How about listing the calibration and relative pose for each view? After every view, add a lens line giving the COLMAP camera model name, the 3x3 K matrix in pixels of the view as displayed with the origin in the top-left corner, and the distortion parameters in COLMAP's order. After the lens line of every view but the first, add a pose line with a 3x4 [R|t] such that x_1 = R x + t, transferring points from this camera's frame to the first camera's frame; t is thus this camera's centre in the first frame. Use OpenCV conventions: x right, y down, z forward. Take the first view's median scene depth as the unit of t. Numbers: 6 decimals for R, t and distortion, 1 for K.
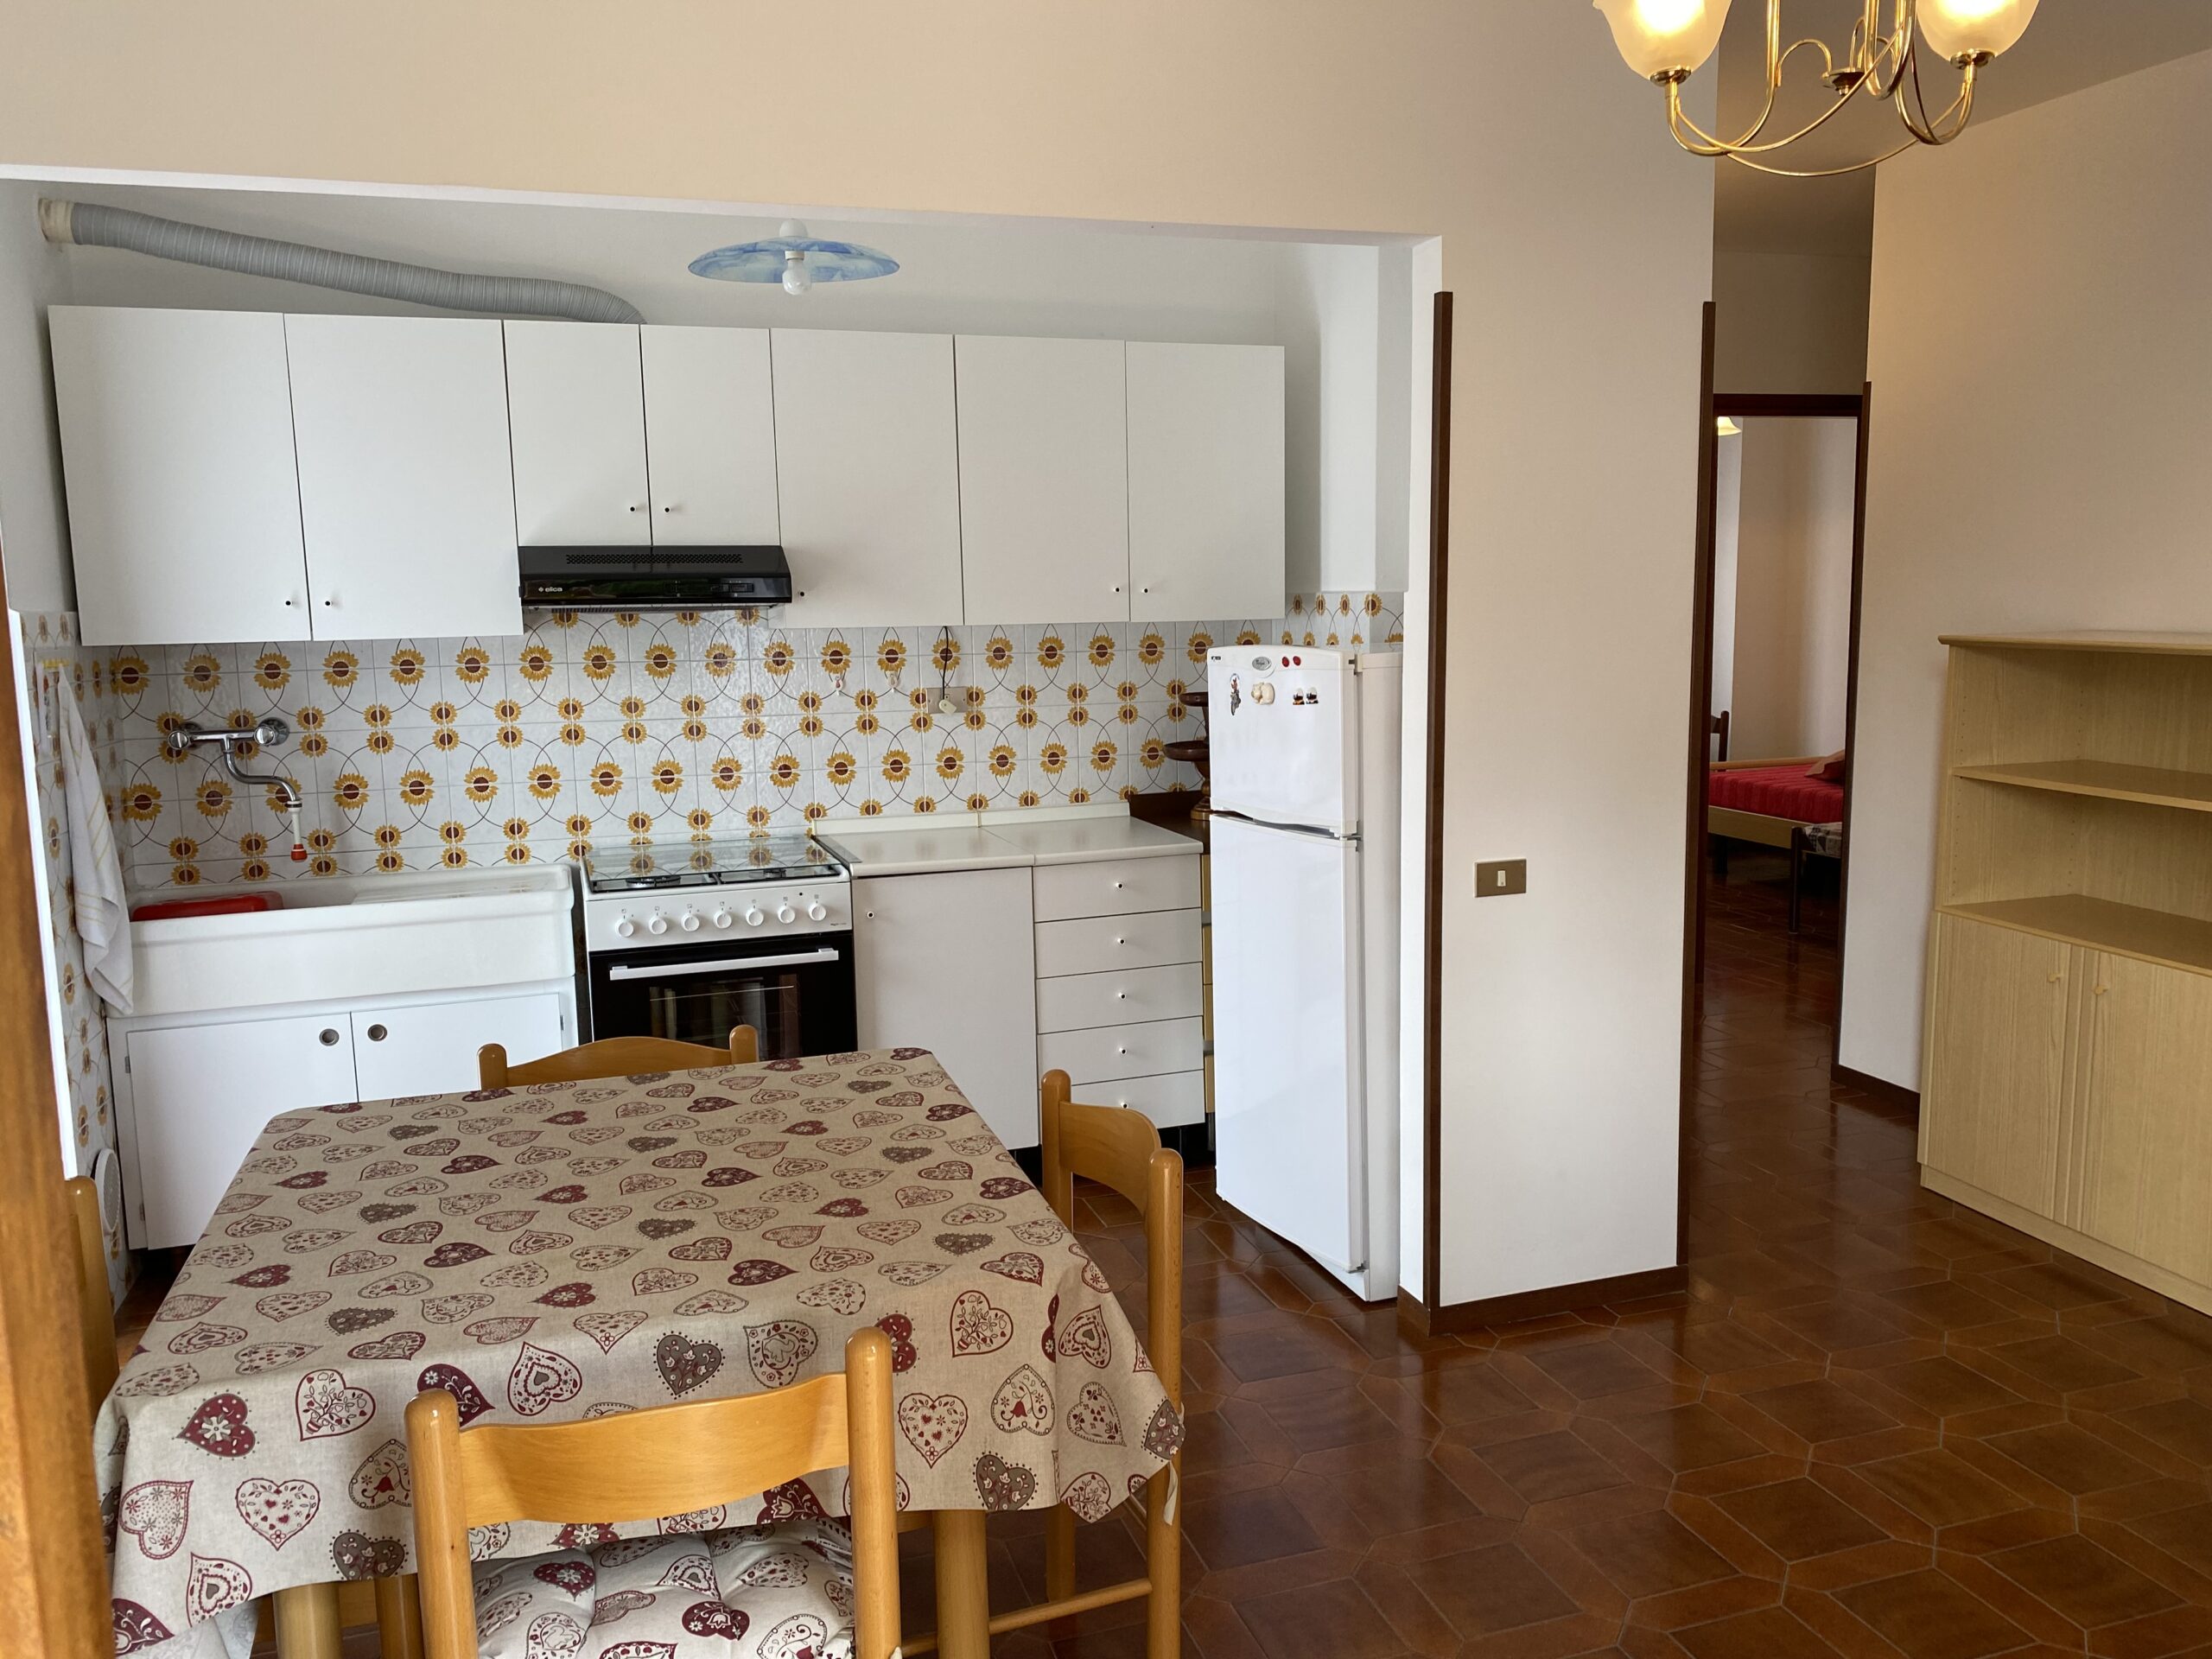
lens RADIAL K [[1643.4, 0, 1195.8], [0, 1643.4, 828.5], [0, 0, 1]] dist [0.067277, -0.129234]
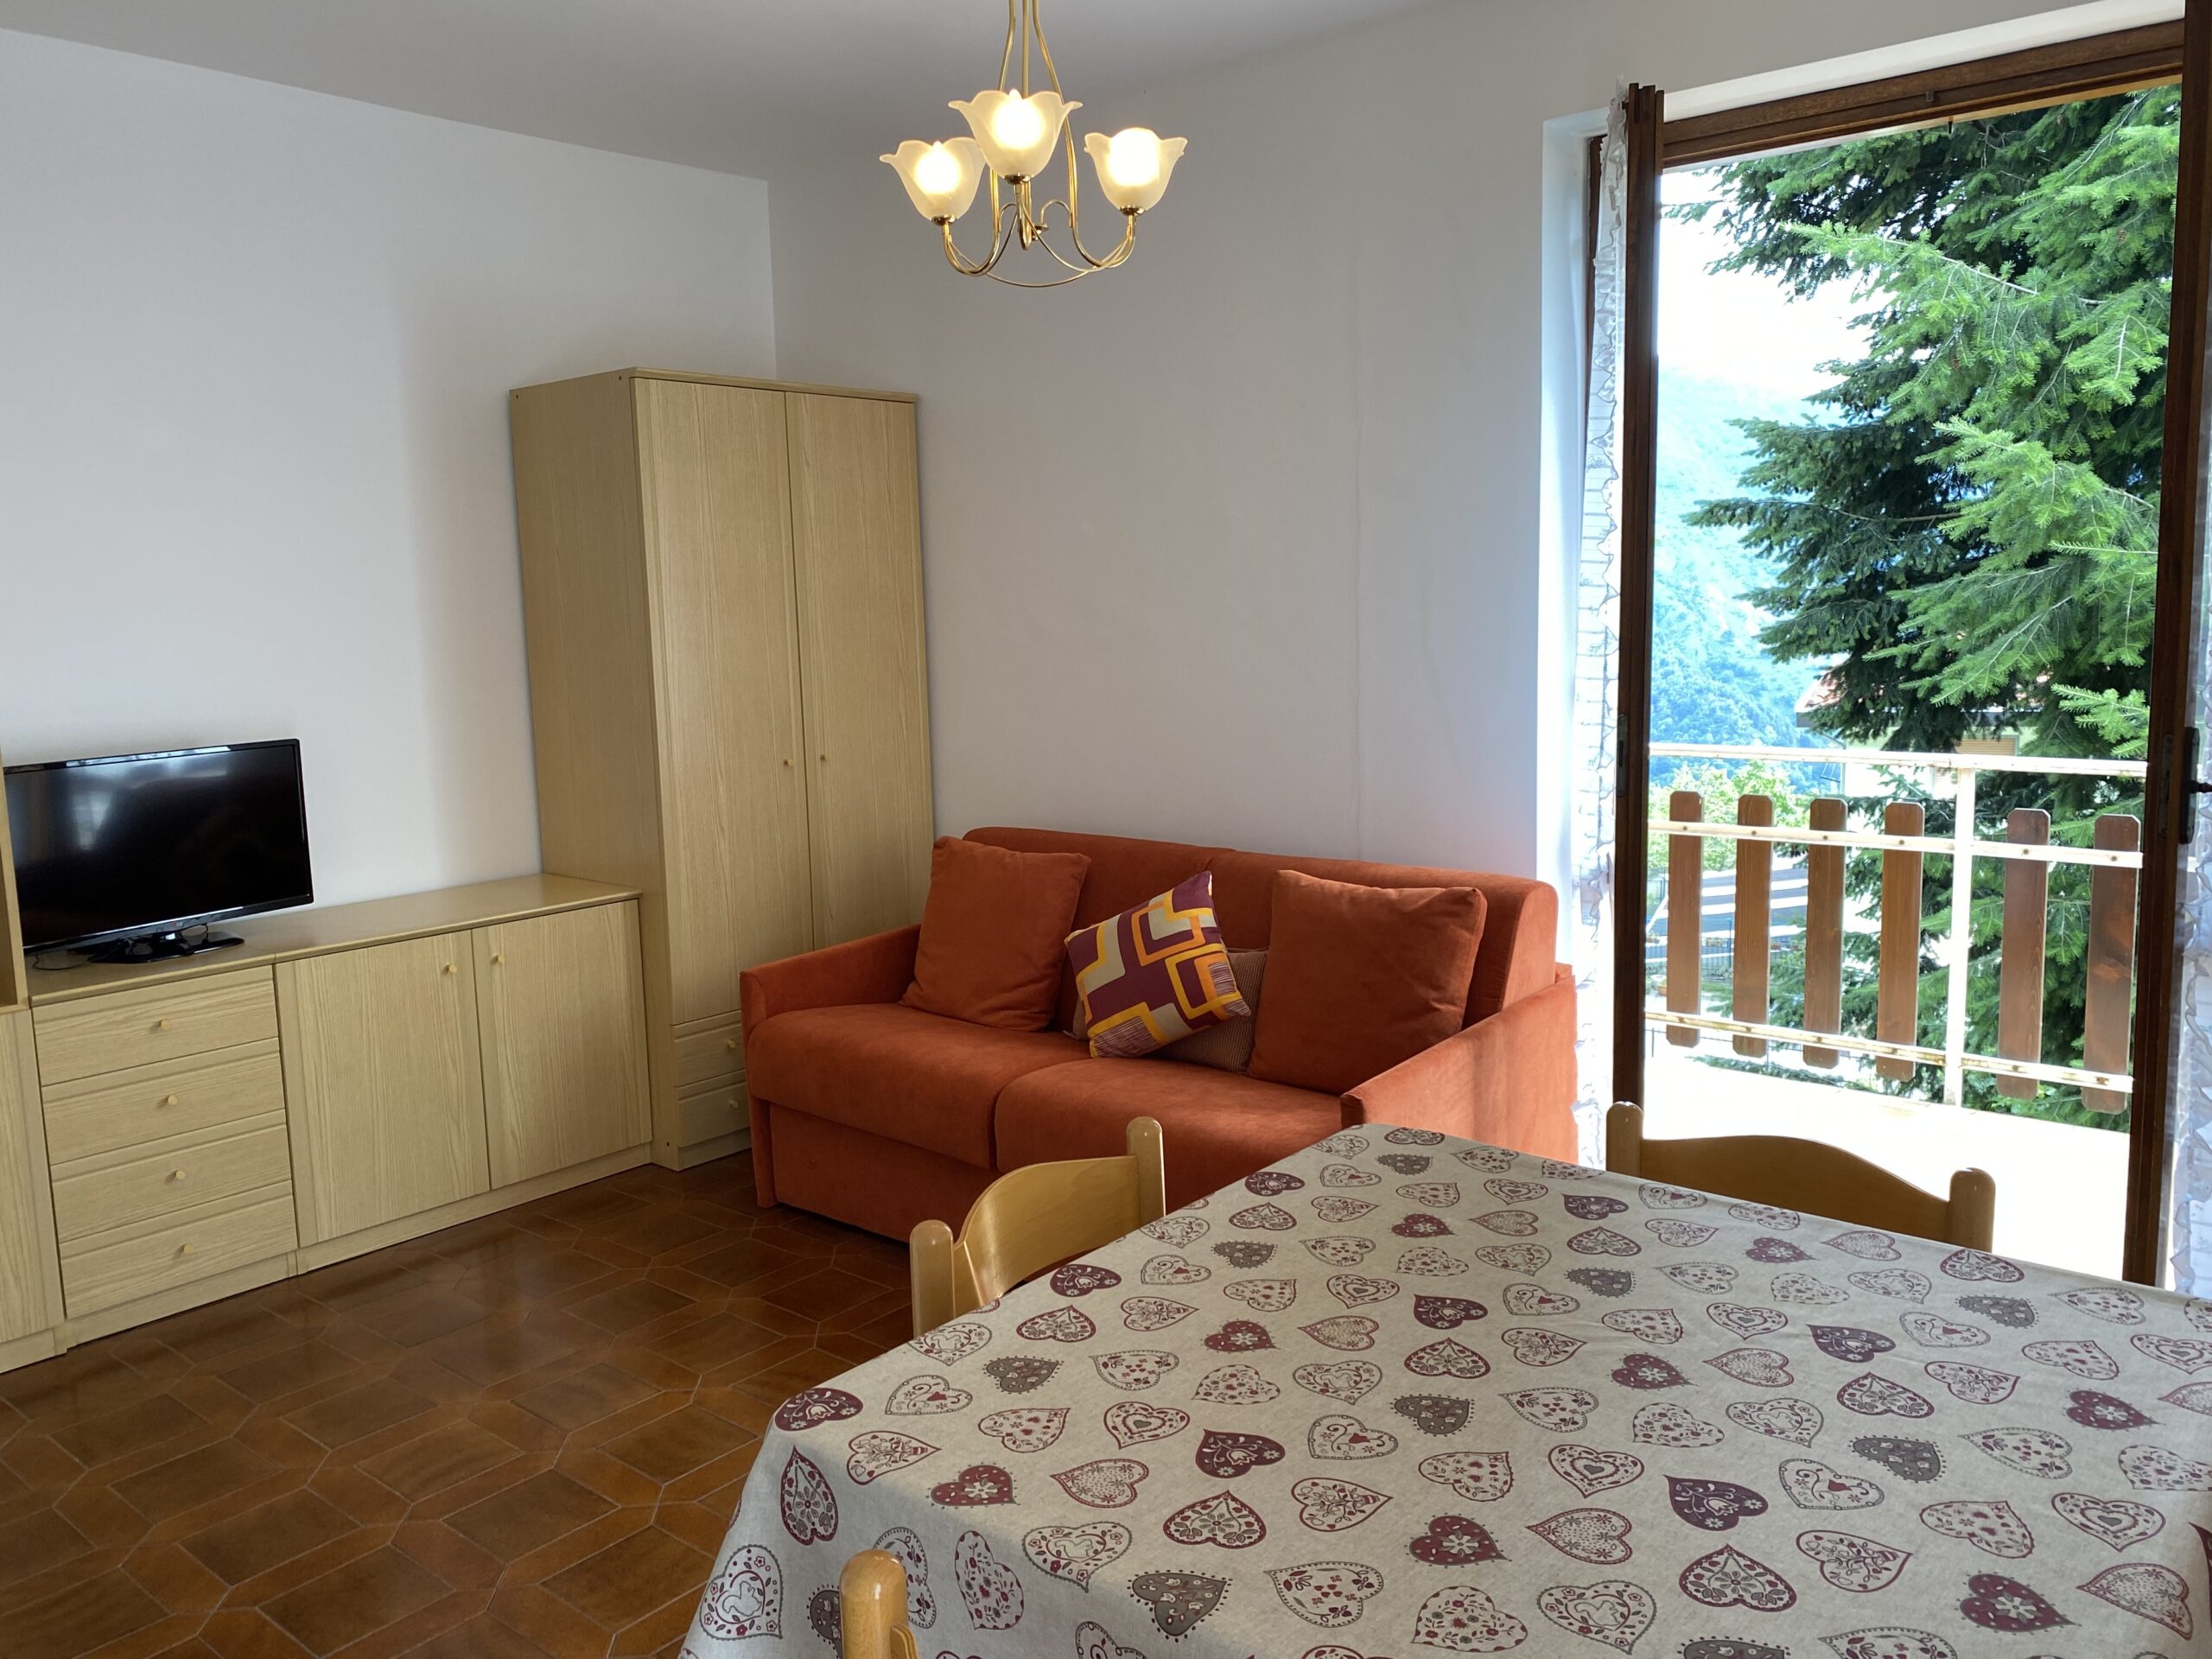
lens RADIAL K [[1691.8, 0, 1112.6], [0, 1691.8, 816.6], [0, 0, 1]] dist [0.073889, -0.110564]
pose [[-0.493520, -0.087539, 0.865318, -0.441334], [0.158989, 0.969077, 0.188712, -0.084197], [-0.855079, 0.230709, -0.464341, 0.752310]]
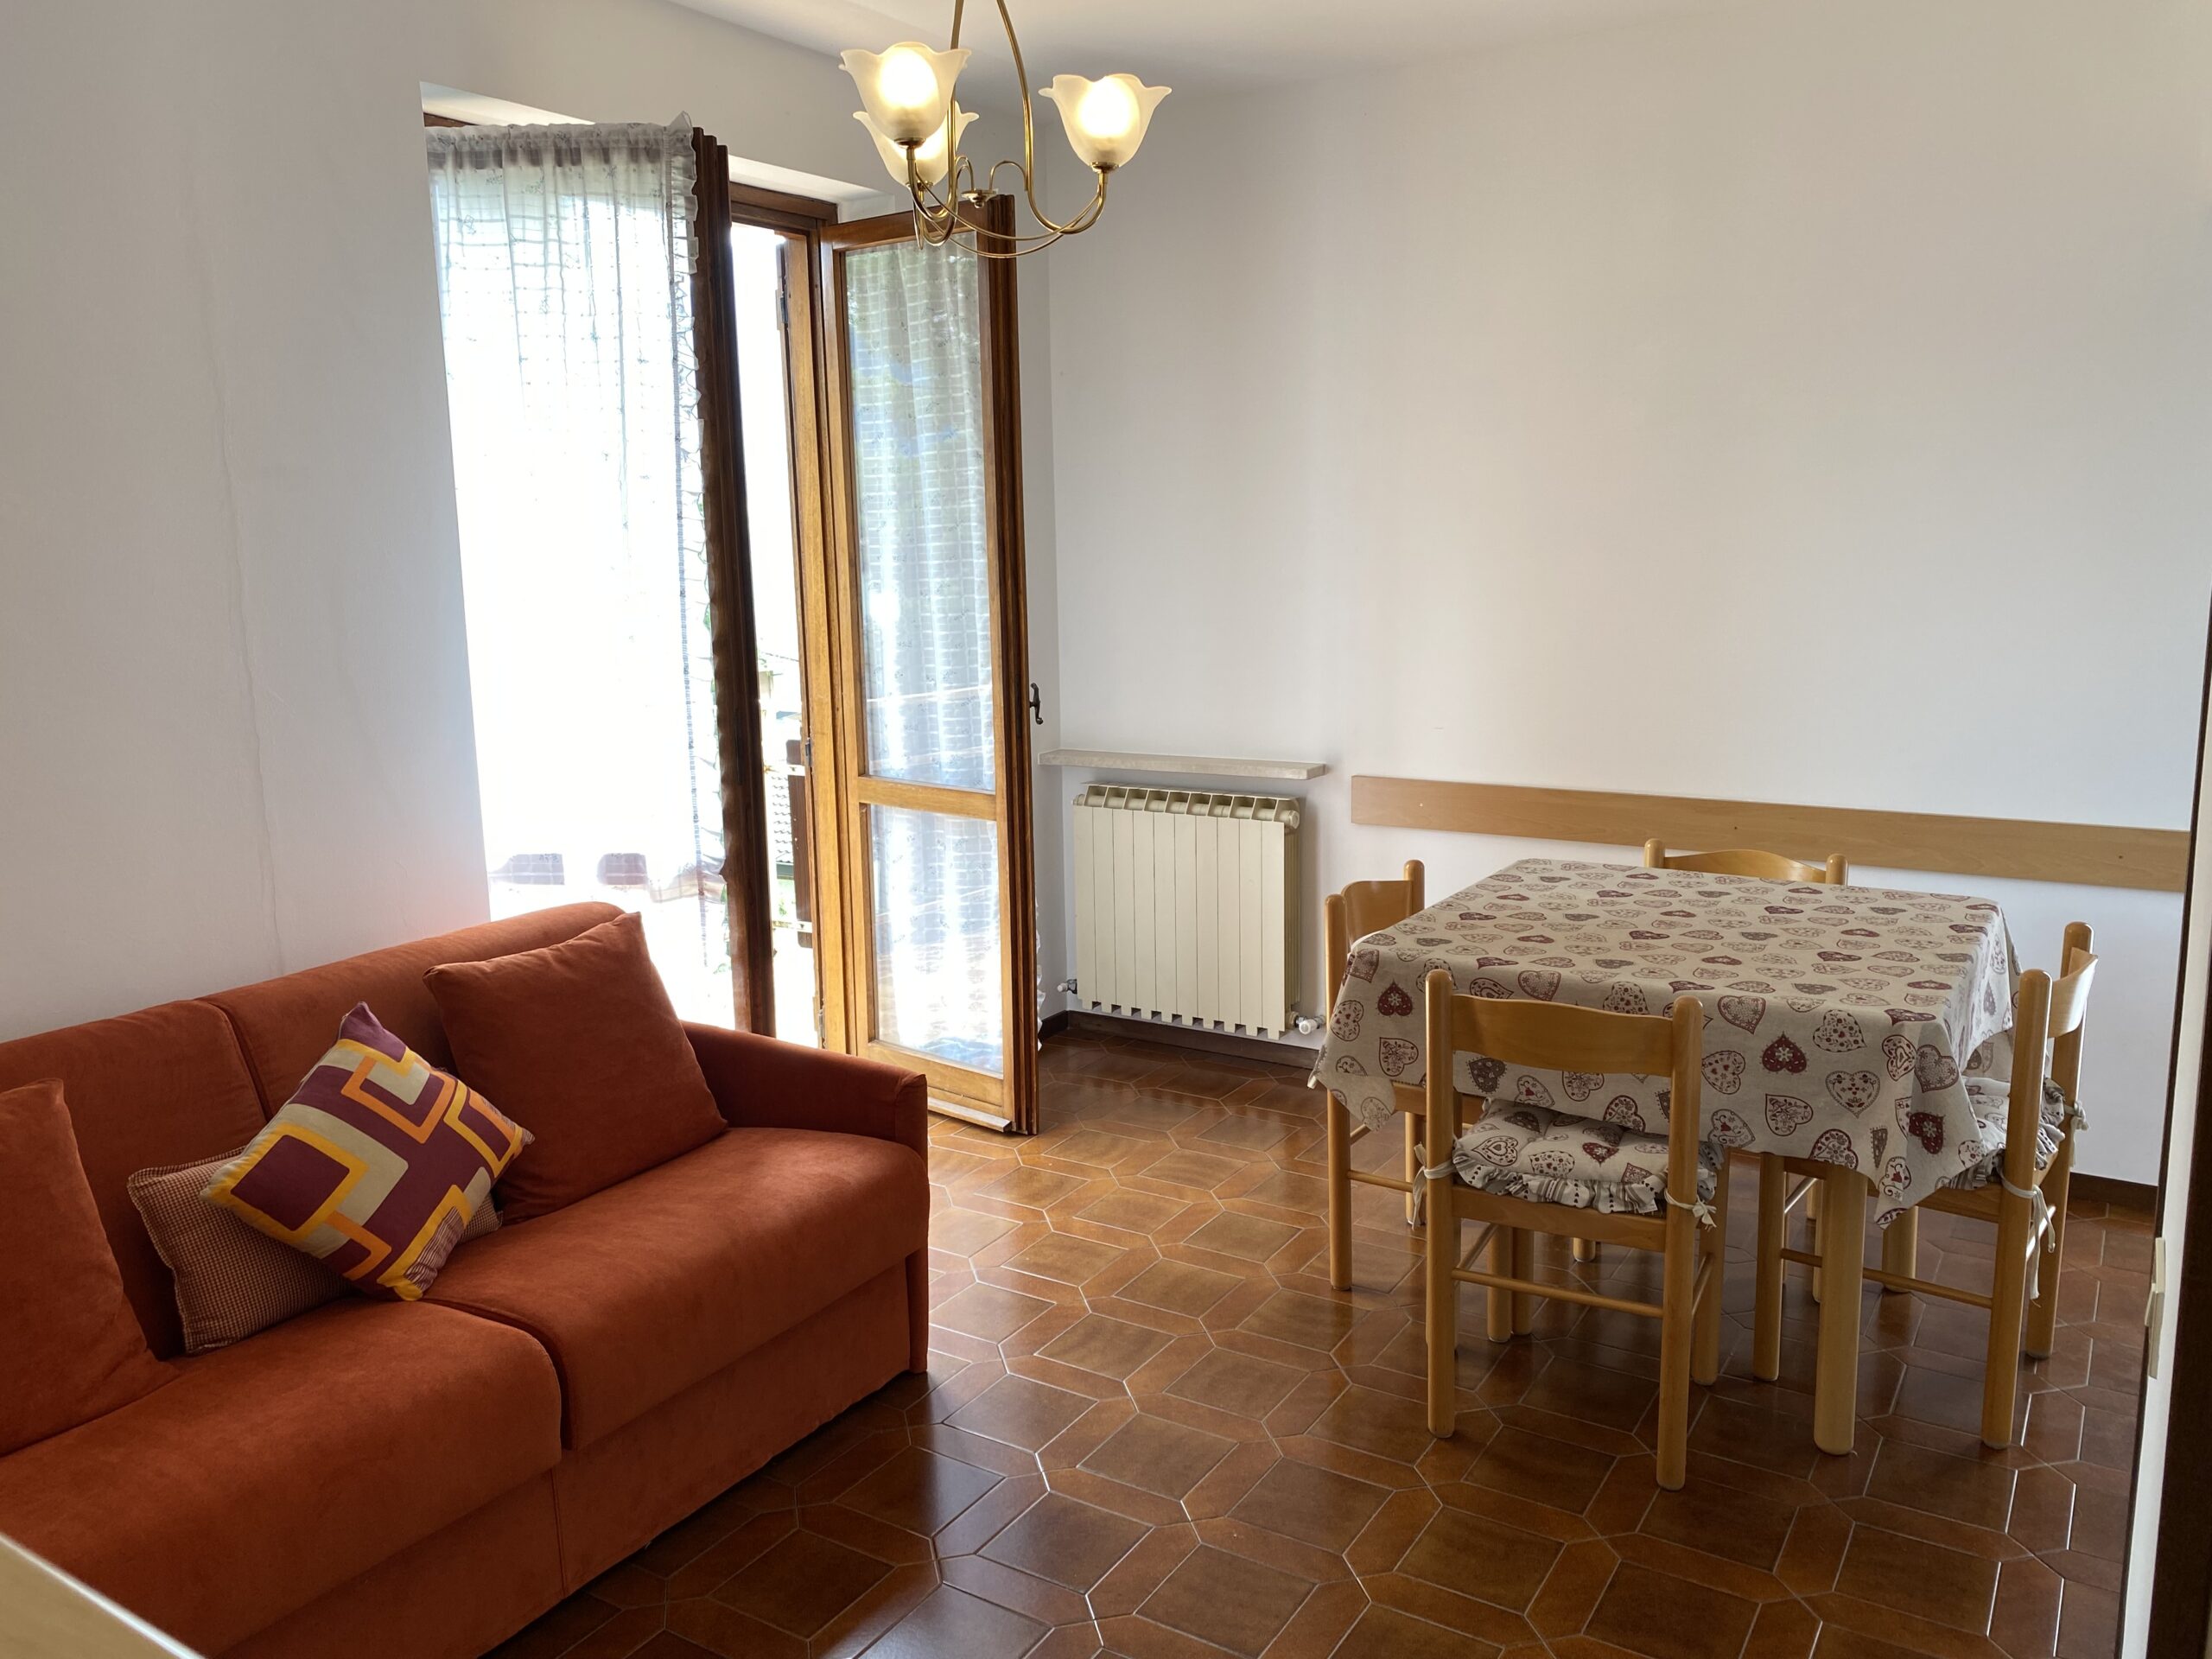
lens RADIAL K [[1690.8, 0, 1136.5], [0, 1690.8, 808.7], [0, 0, 1]] dist [0.081340, -0.149154]
pose [[-0.776721, 0.133445, -0.615546, 0.507503], [-0.060428, 0.957001, 0.283721, -0.151953], [0.626939, 0.257568, -0.735259, 0.945318]]
